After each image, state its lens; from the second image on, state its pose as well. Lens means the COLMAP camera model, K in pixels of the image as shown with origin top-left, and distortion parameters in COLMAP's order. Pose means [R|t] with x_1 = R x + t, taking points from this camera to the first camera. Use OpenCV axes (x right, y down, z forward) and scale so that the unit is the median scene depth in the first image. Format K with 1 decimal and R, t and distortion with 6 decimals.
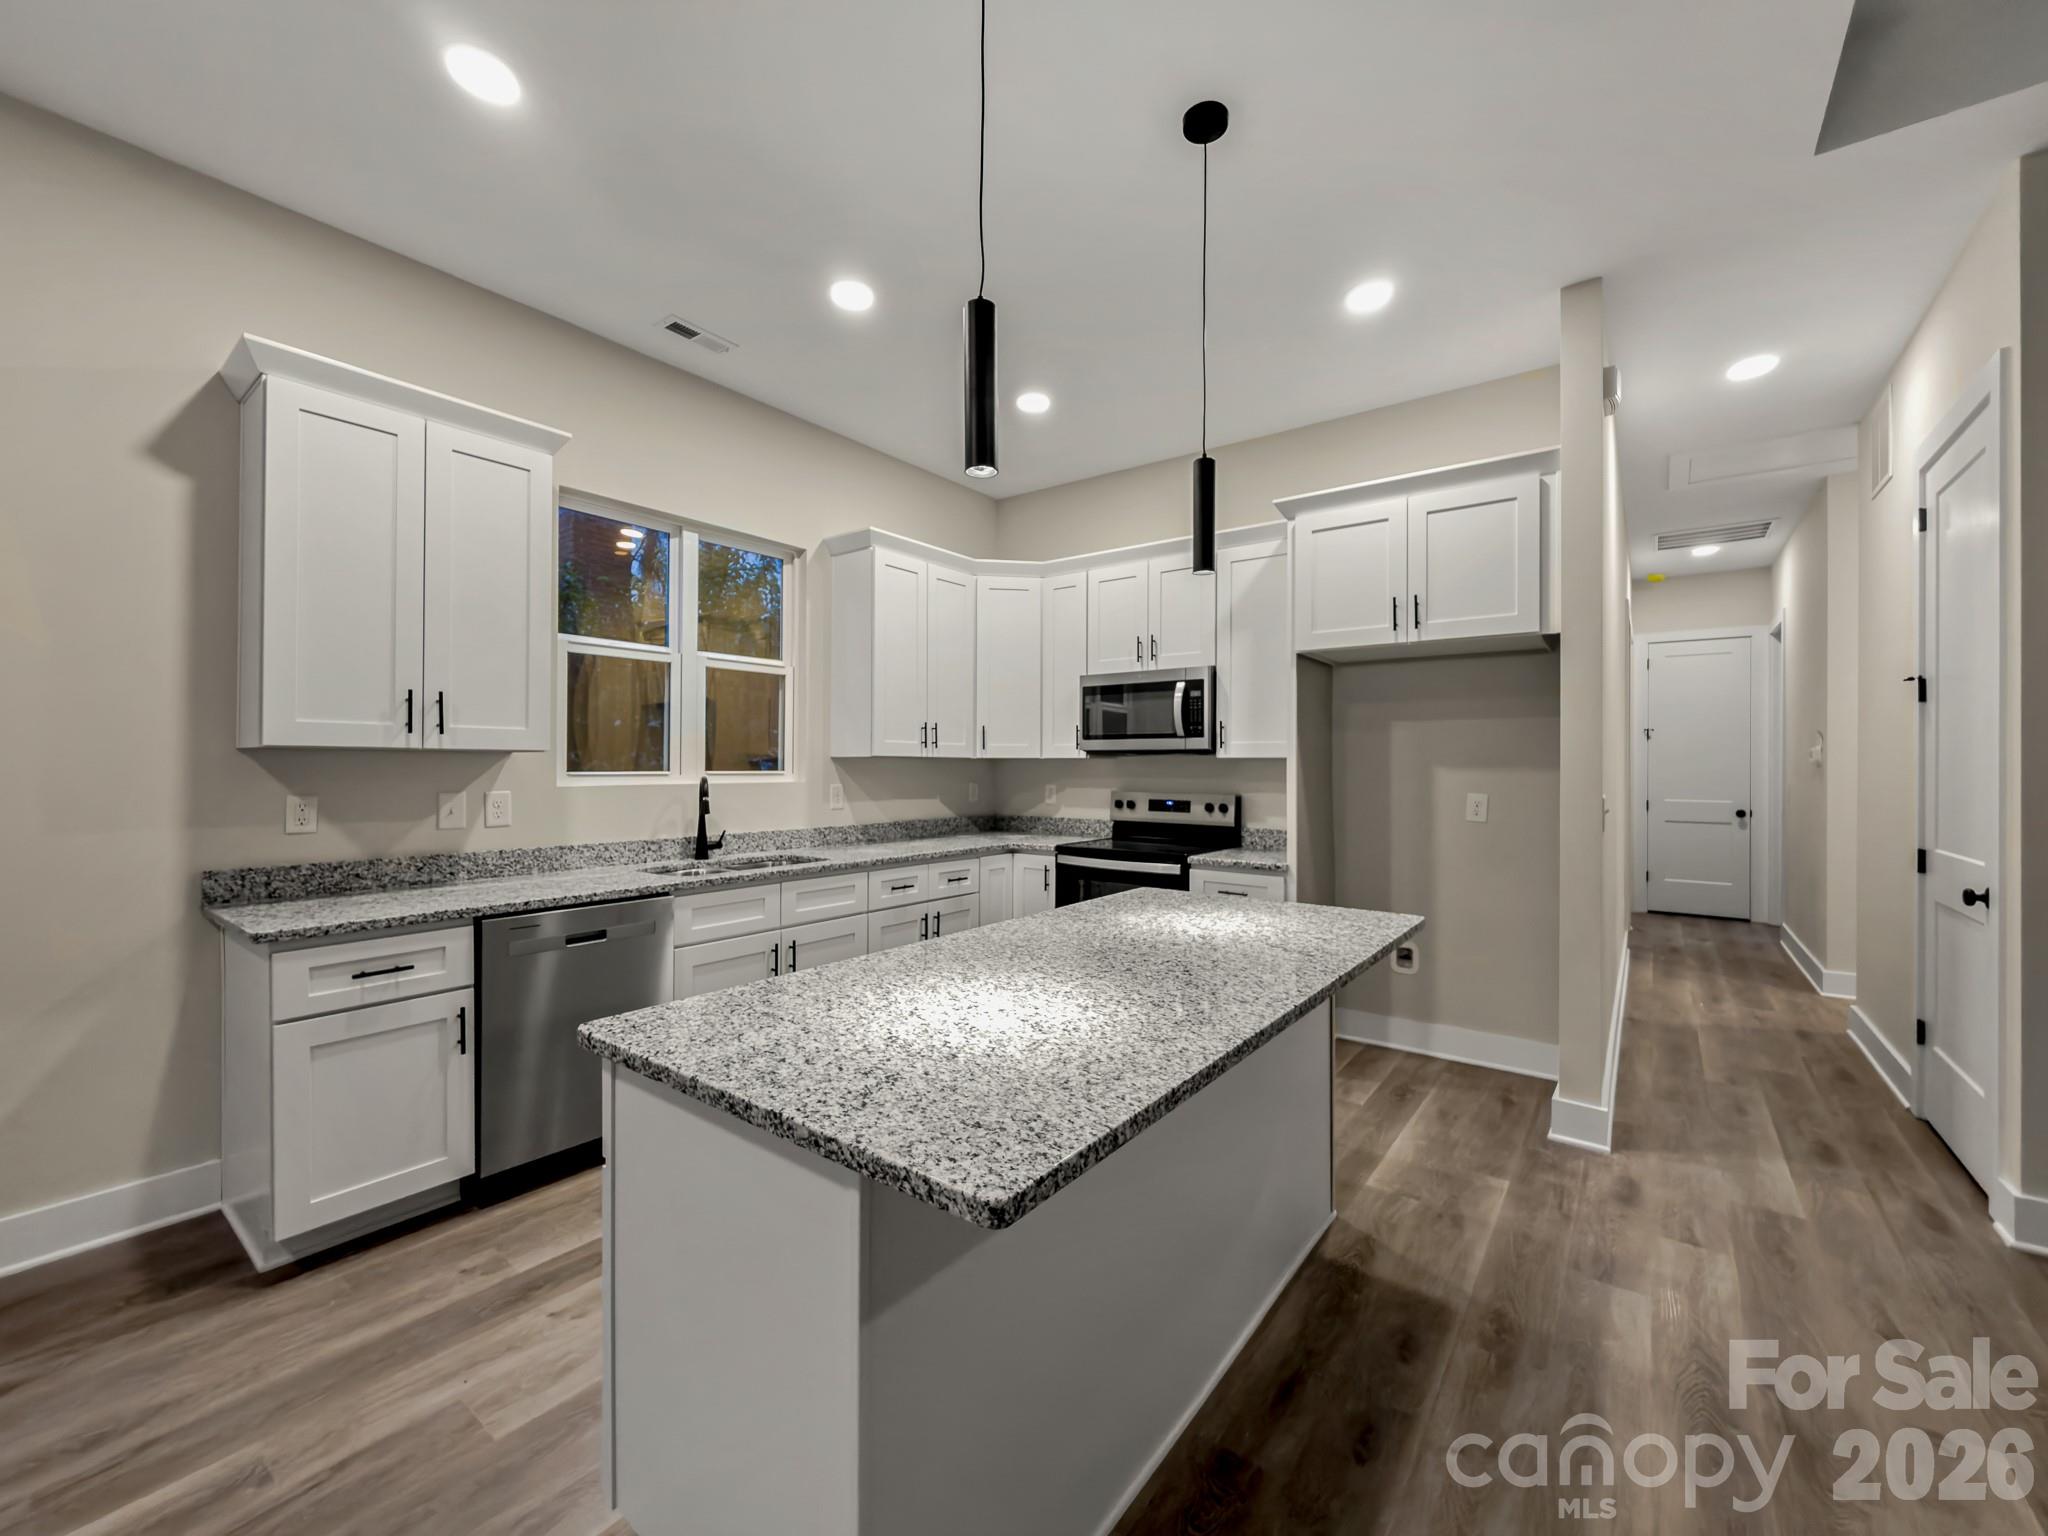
lens RADIAL K [[823.6, 0, 1027.1], [0, 823.6, 759.3], [0, 0, 1]] dist [0.001302, -0.000021]
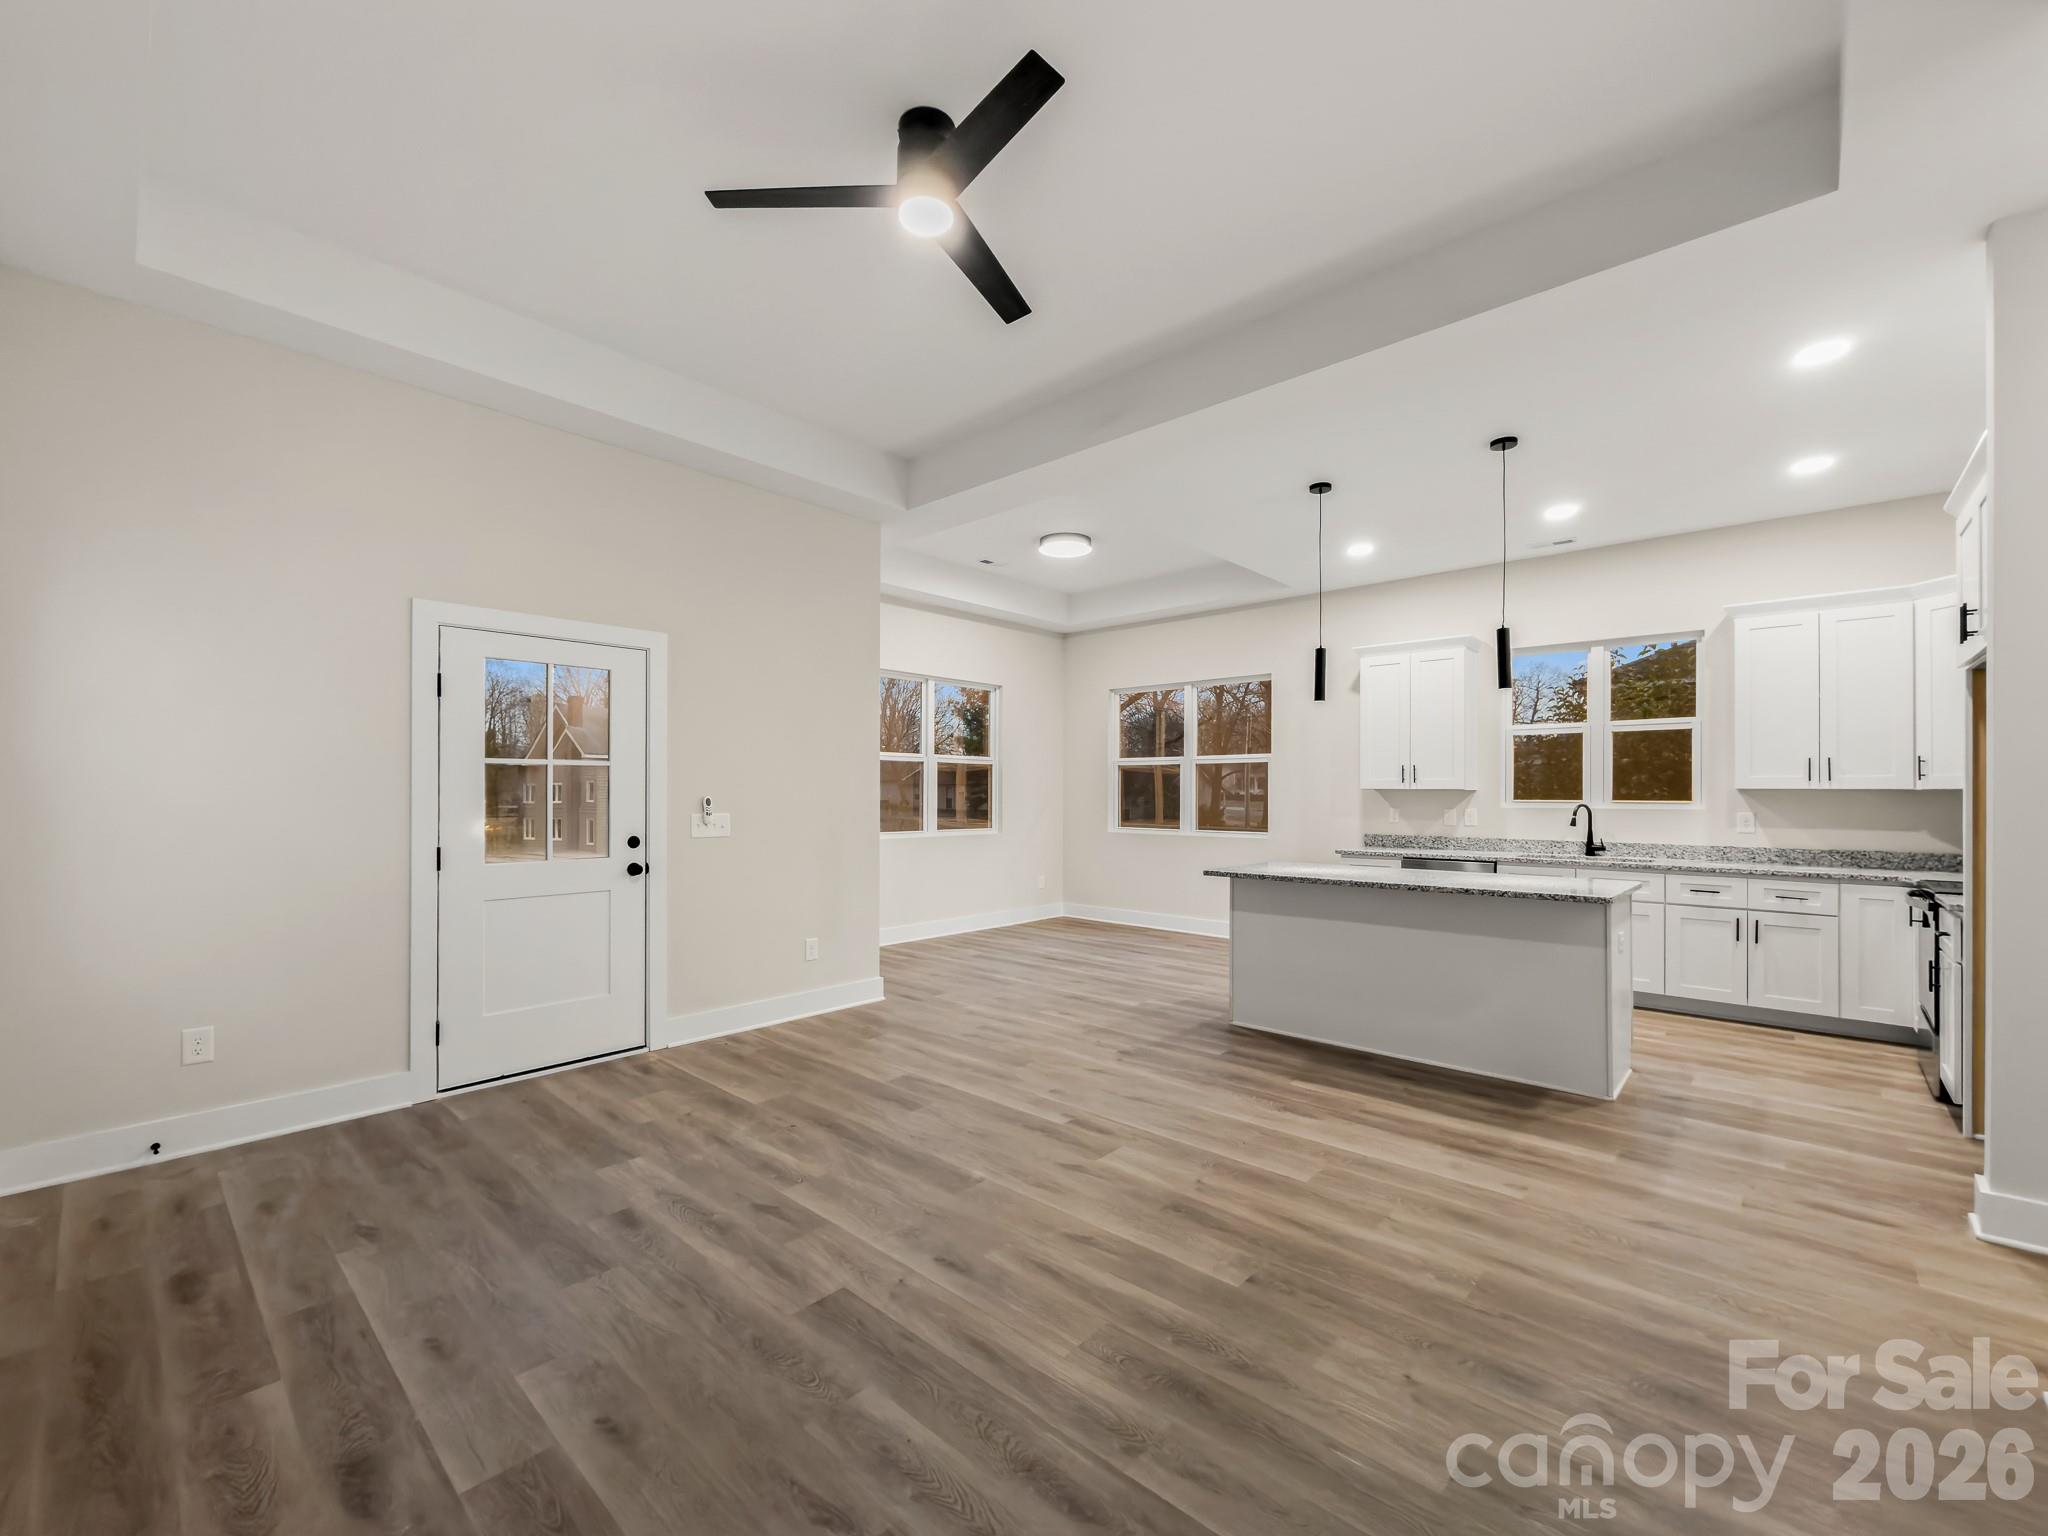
lens RADIAL K [[823.6, 0, 1026.5], [0, 823.6, 785.1], [0, 0, 1]] dist [0.001302, -0.000021]
pose [[-0.081670, -0.015571, -0.996538, 1.503416], [0.002232, 0.999873, -0.015806, 0.009693], [0.996657, -0.003515, -0.081625, 0.064821]]
